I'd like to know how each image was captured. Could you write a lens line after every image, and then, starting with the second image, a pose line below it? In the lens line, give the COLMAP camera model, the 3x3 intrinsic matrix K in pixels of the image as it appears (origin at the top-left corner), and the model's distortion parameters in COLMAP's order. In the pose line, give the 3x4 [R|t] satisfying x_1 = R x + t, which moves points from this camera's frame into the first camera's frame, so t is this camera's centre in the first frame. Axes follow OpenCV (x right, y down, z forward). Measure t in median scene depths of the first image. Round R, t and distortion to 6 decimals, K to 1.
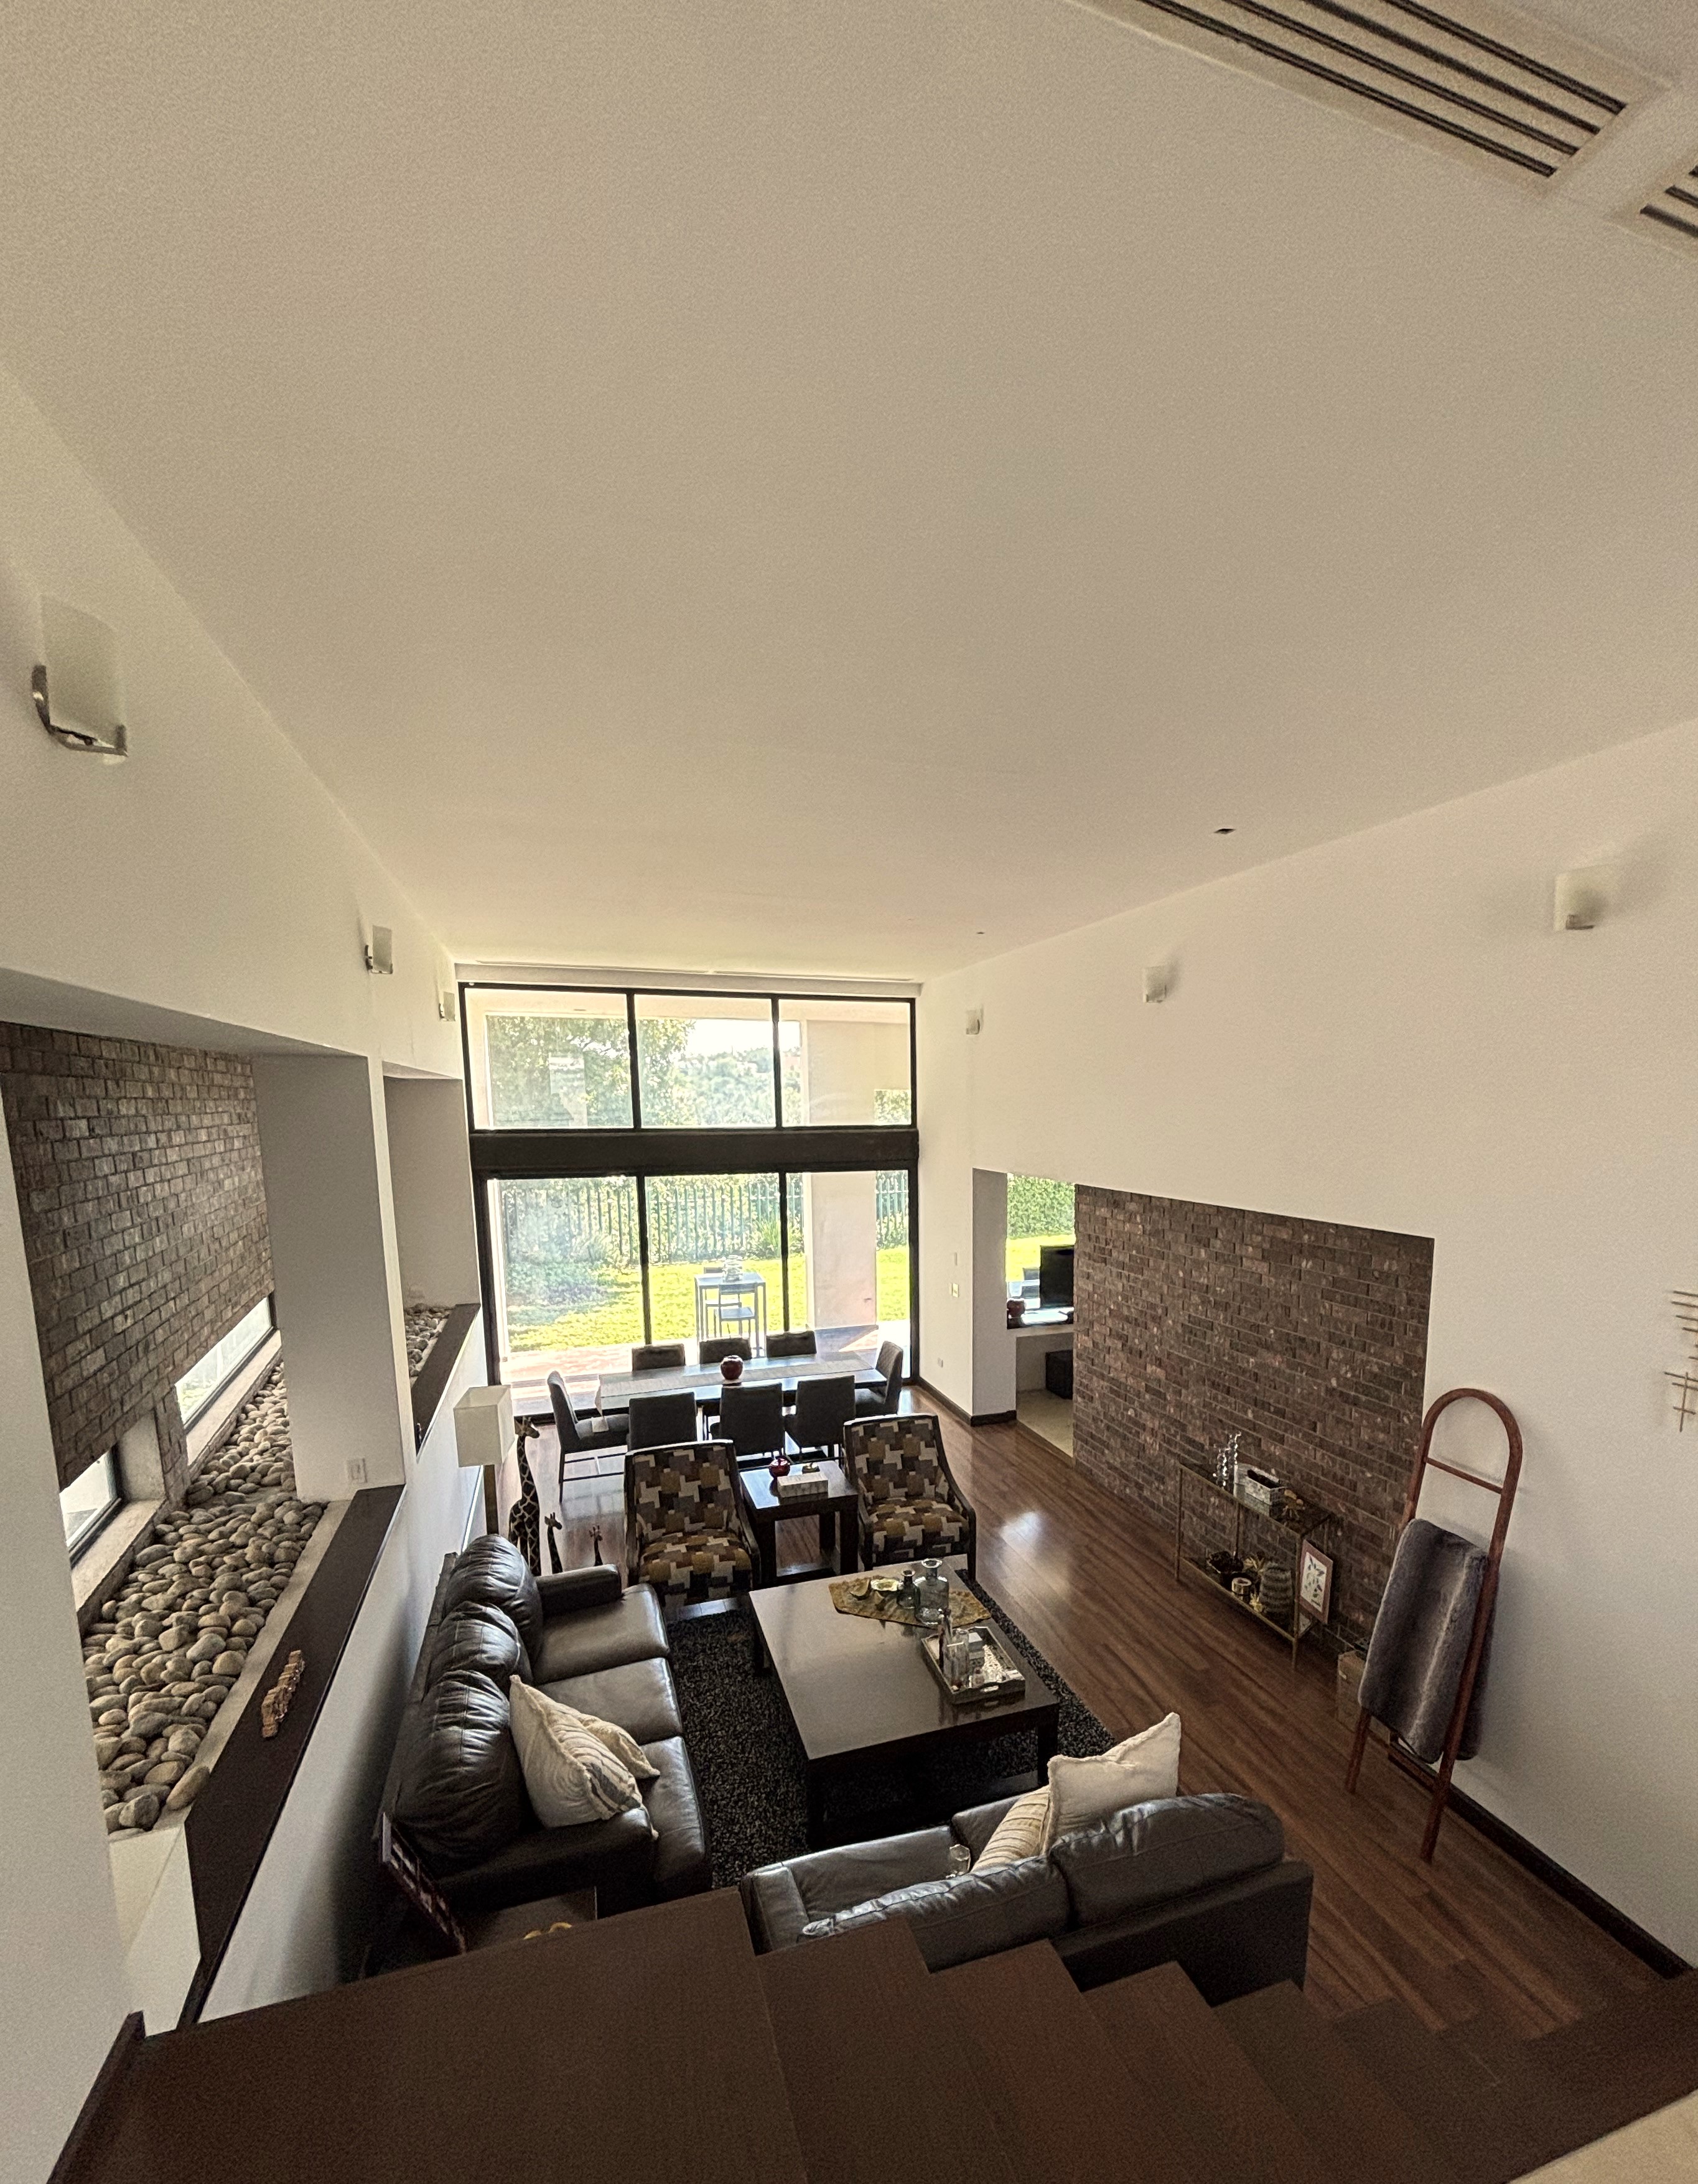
lens RADIAL K [[1006.4, 0, 947.9], [0, 1006.4, 1264.0], [0, 0, 1]] dist [0.033467, -0.000743]
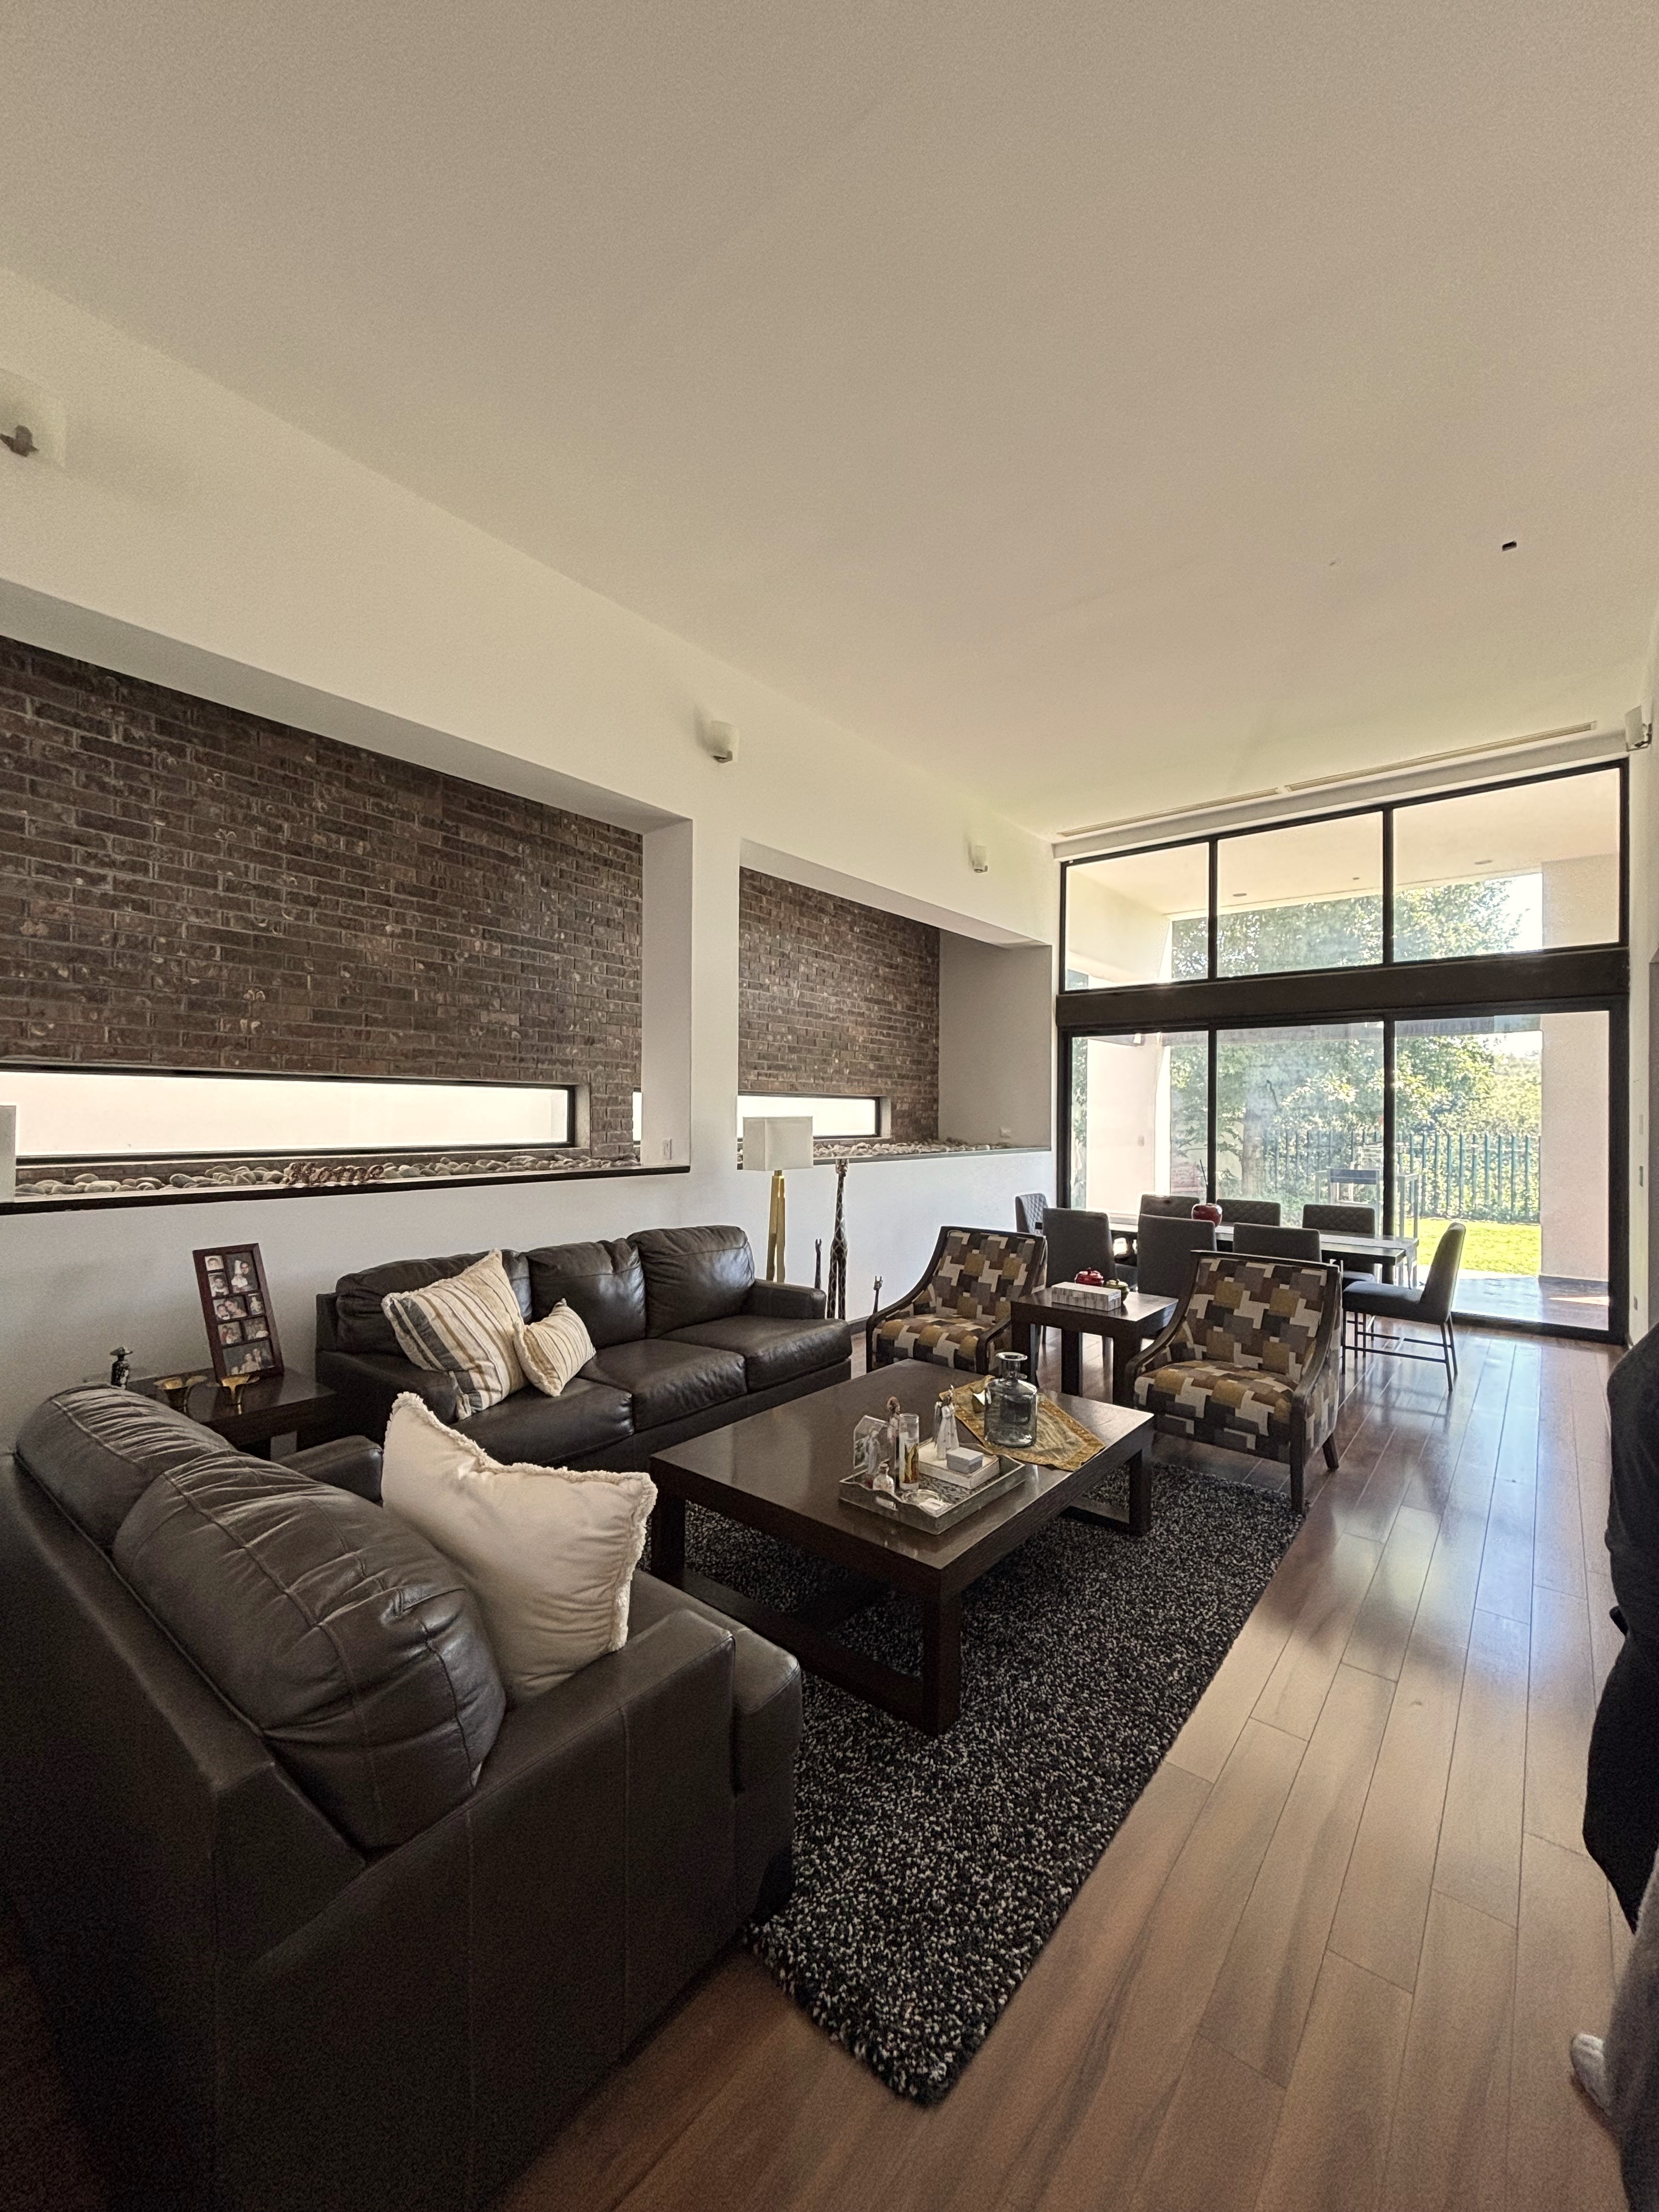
lens RADIAL K [[890.5, 0, 830.7], [0, 890.5, 1111.0], [0, 0, 1]] dist [0.004087, -0.001163]
pose [[0.504343, 0.006357, -0.863480, 0.342632], [-0.146814, 0.986045, -0.078493, 0.154225], [0.850931, 0.166358, 0.498238, 0.443695]]
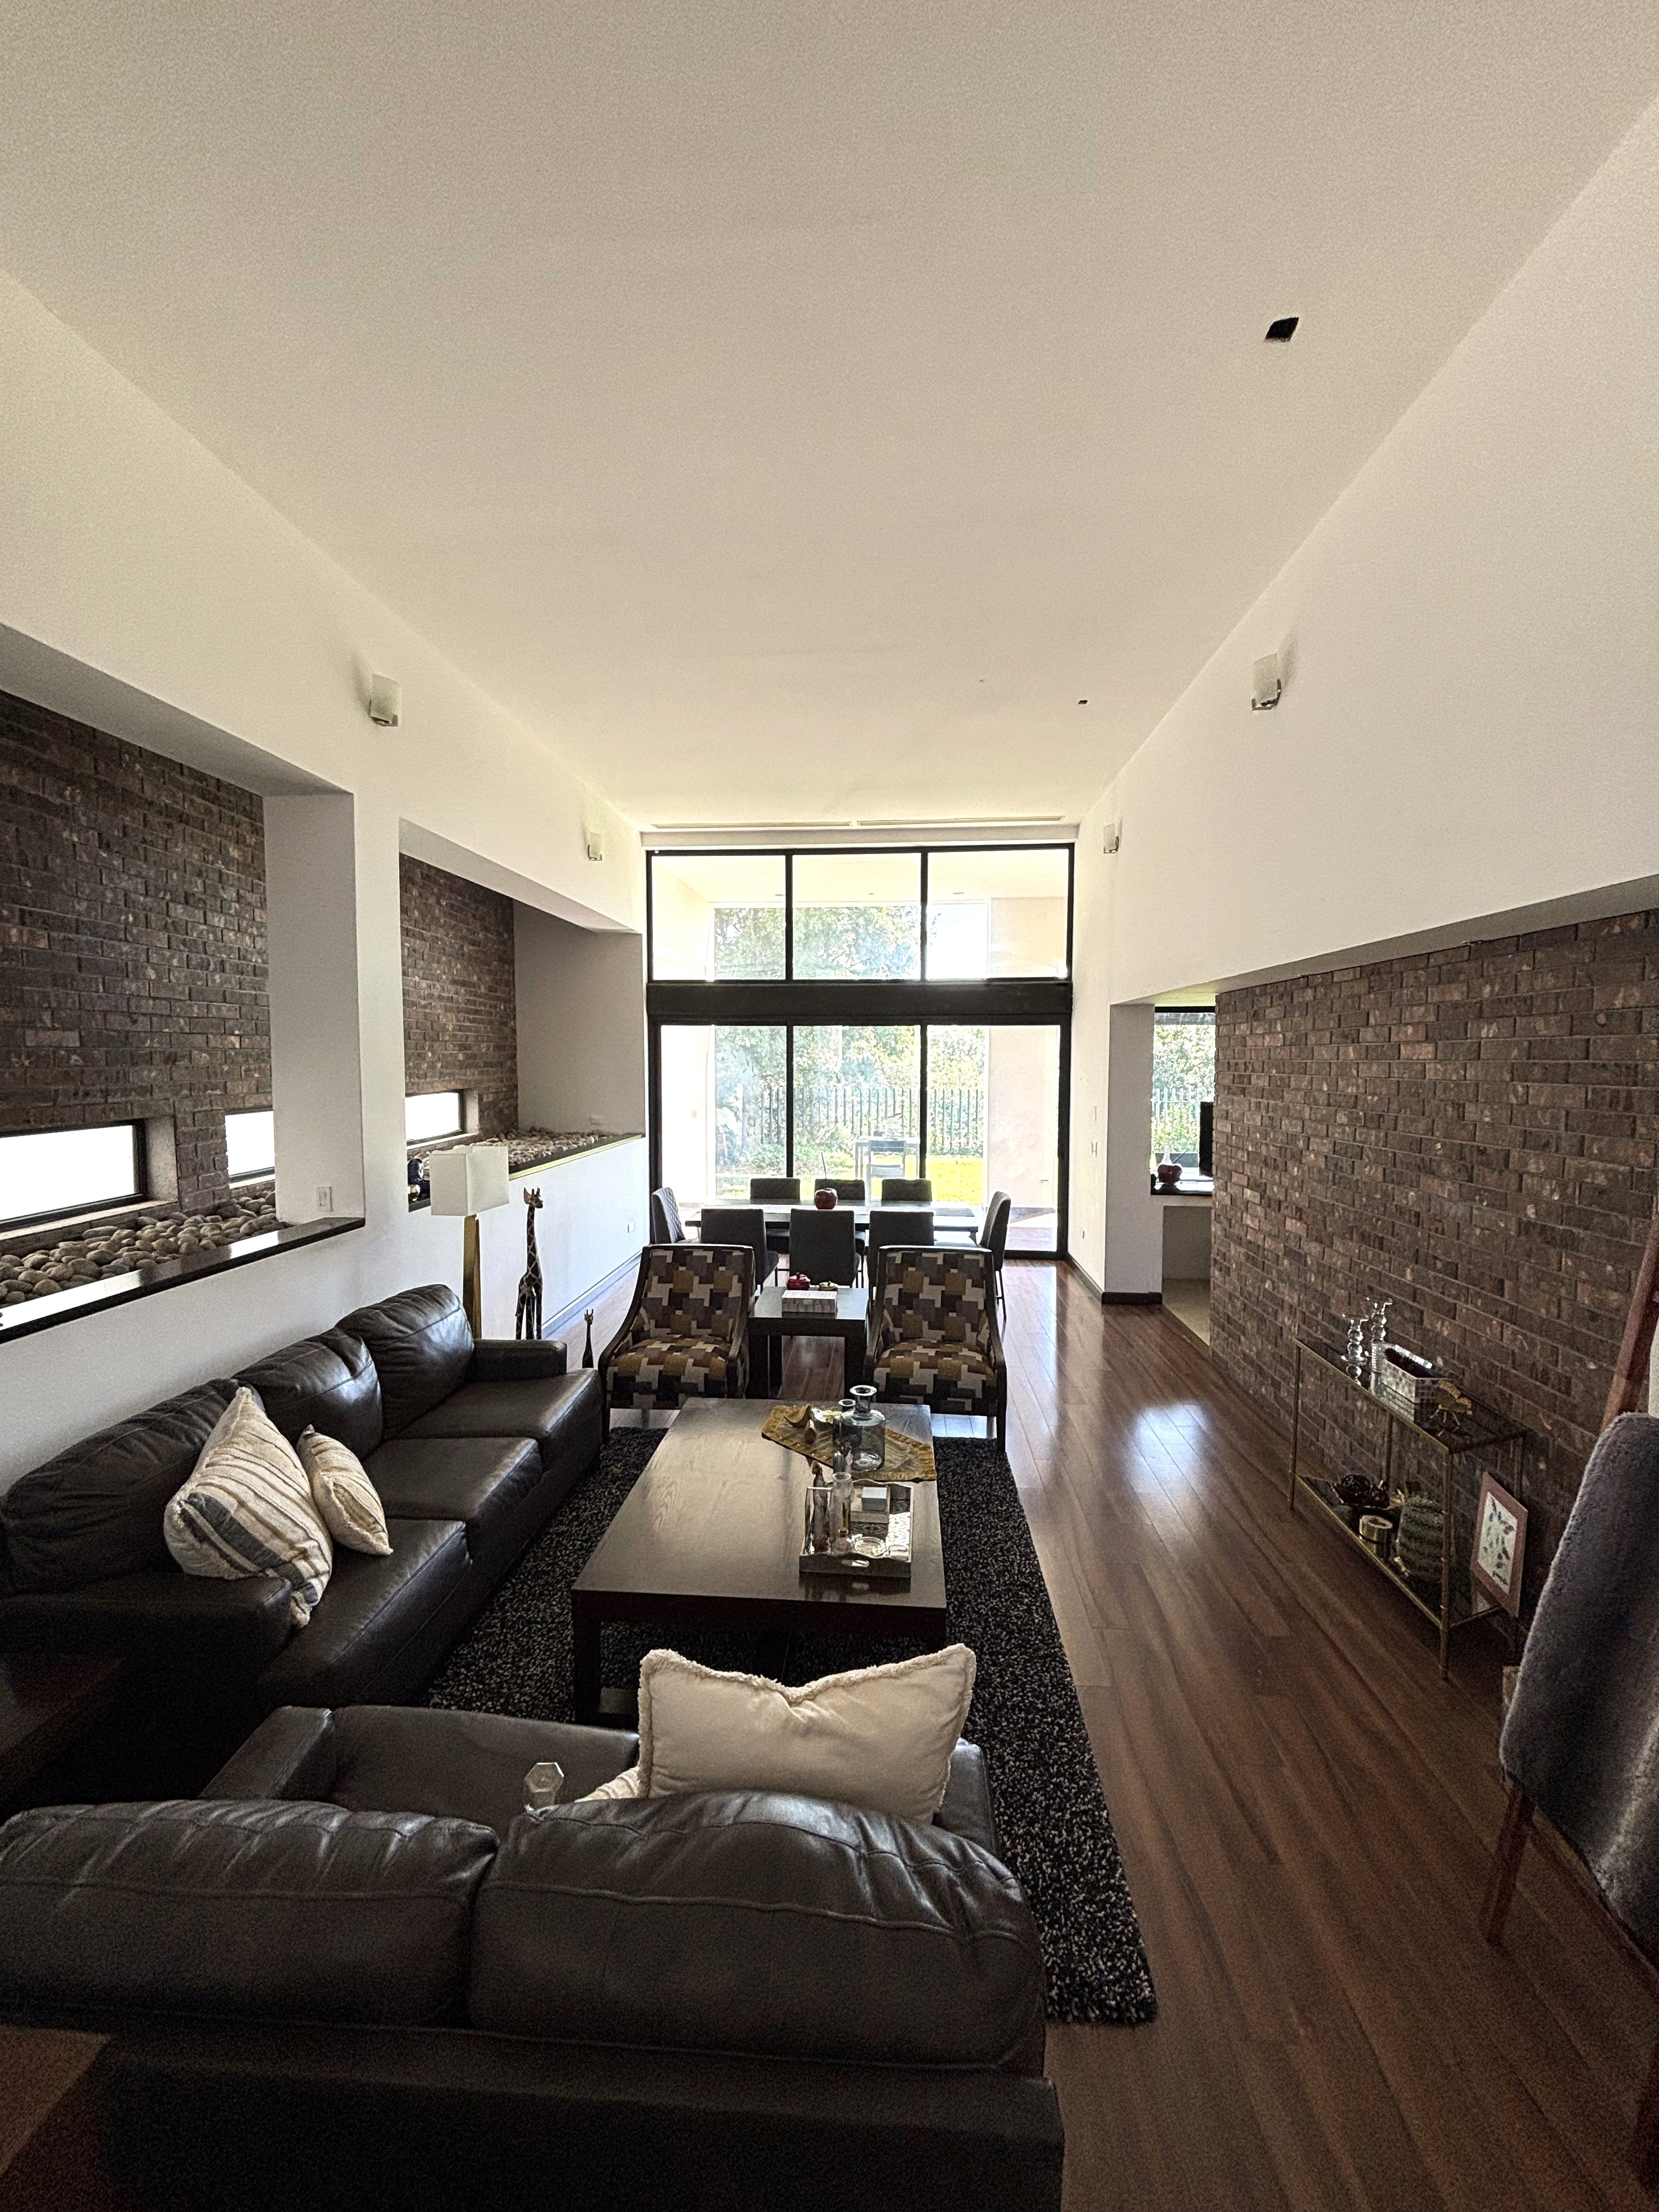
lens RADIAL K [[890.5, 0, 829.6], [0, 890.5, 1112.2], [0, 0, 1]] dist [0.004087, -0.001163]
pose [[0.907335, 0.031439, -0.419231, 0.185938], [-0.070739, 0.994399, -0.078529, 0.109450], [0.414414, 0.100908, 0.904477, 0.276165]]
